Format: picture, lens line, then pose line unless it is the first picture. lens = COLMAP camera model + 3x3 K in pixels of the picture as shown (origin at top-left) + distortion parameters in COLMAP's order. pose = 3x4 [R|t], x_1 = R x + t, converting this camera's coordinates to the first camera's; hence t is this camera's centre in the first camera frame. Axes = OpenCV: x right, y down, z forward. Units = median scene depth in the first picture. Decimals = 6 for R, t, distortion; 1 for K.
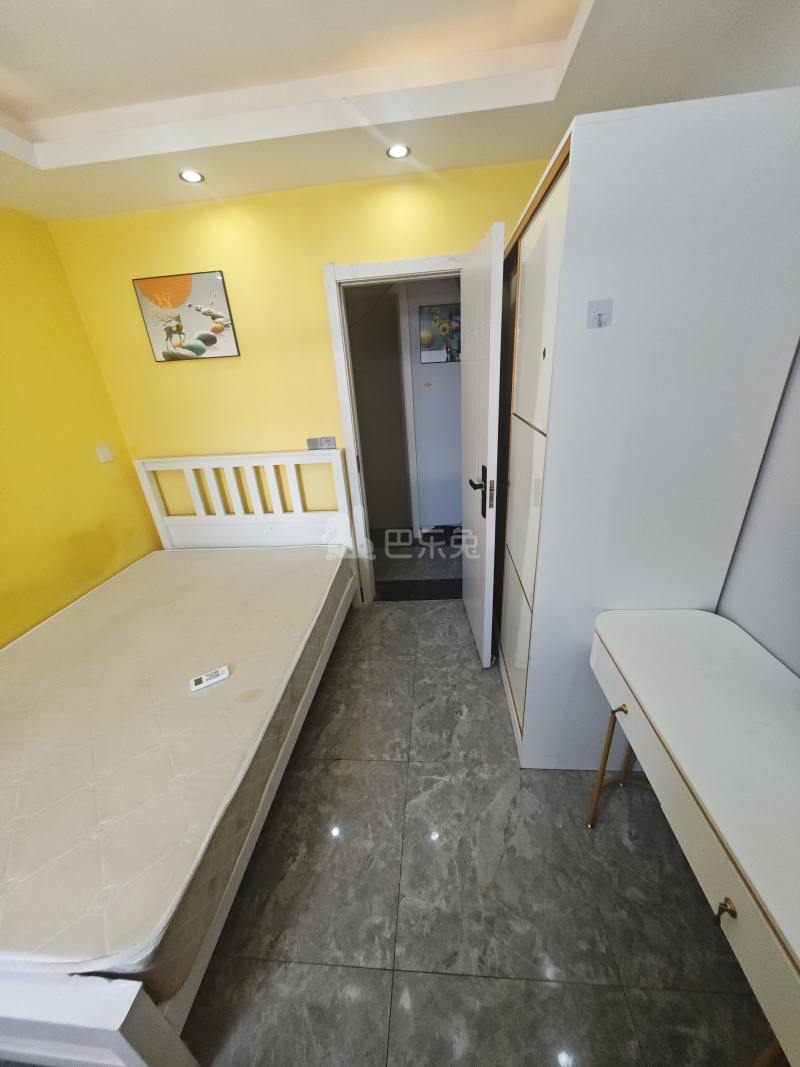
lens RADIAL K [[378.9, 0, 409.6], [0, 378.9, 533.8], [0, 0, 1]] dist [-0.001325, -0.000731]
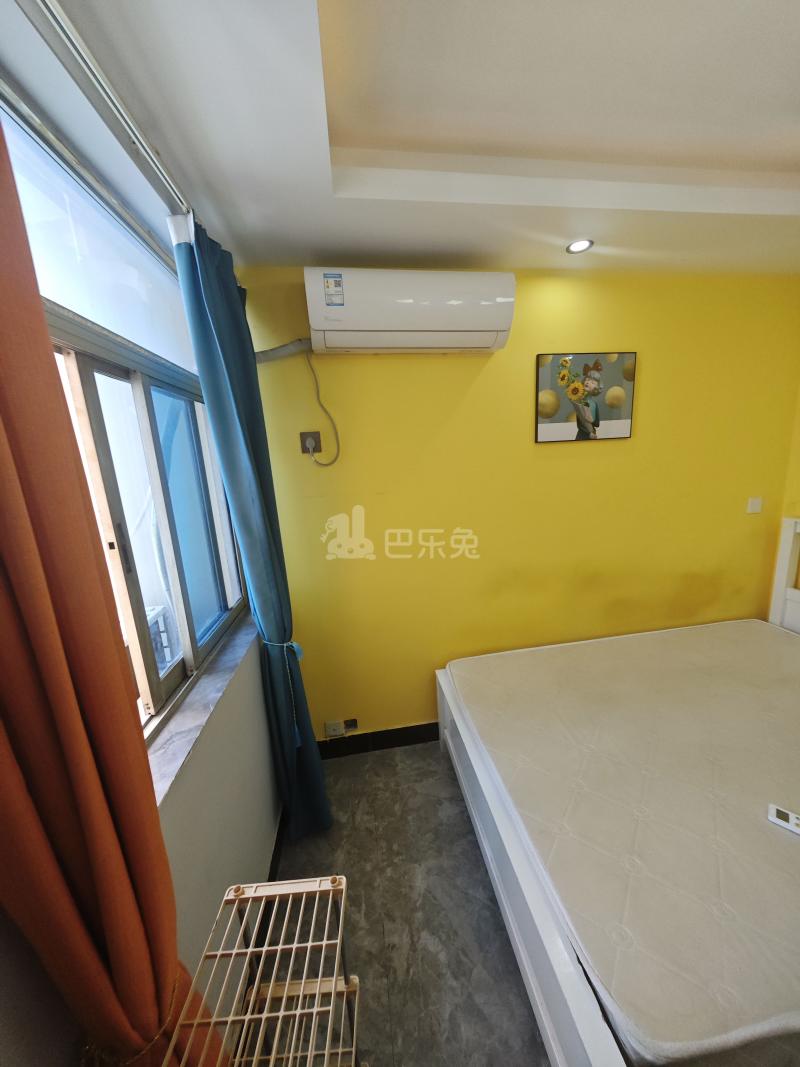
lens RADIAL K [[378.9, 0, 397.8], [0, 378.9, 532.2], [0, 0, 1]] dist [-0.001325, -0.000731]
pose [[0.221535, 0.248763, -0.942889, -0.117355], [-0.346583, 0.923869, 0.162314, 0.006768], [0.911484, 0.290831, 0.290886, -0.081638]]
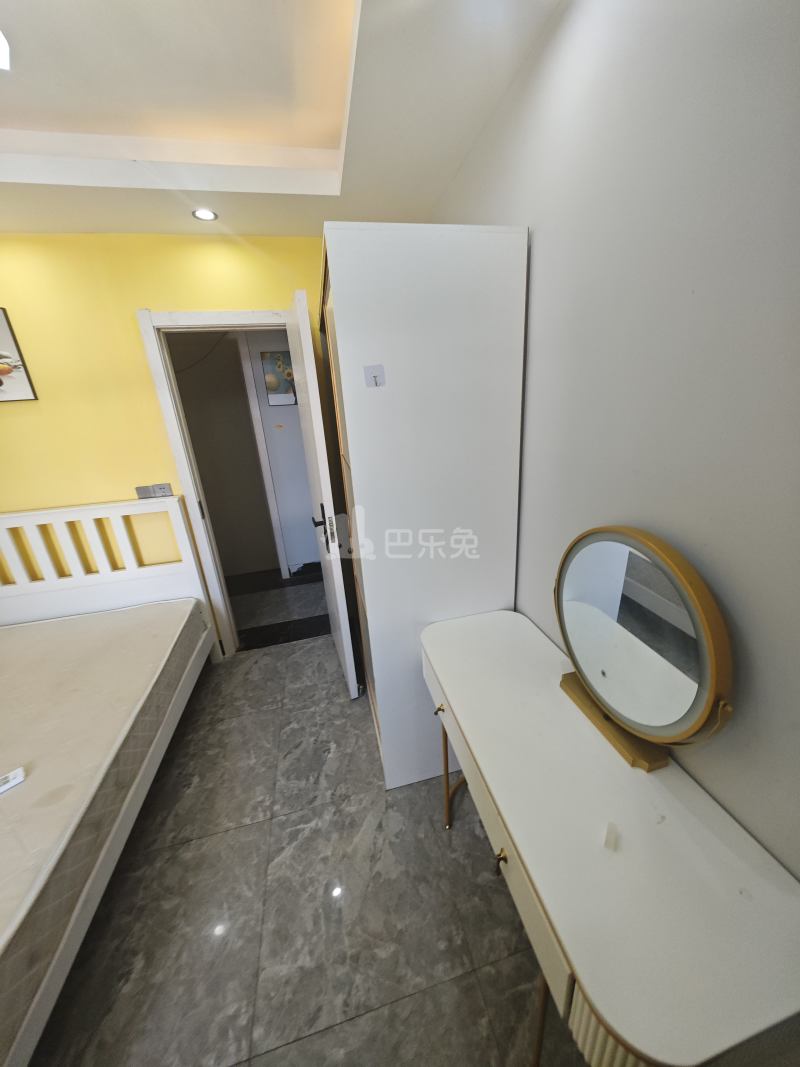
lens RADIAL K [[378.9, 0, 412.8], [0, 378.9, 532.3], [0, 0, 1]] dist [-0.001325, -0.000731]
pose [[0.950766, -0.096950, 0.294353, 0.106952], [0.122429, 0.990051, -0.069359, 0.002875], [-0.284700, 0.101981, 0.953177, -0.063218]]
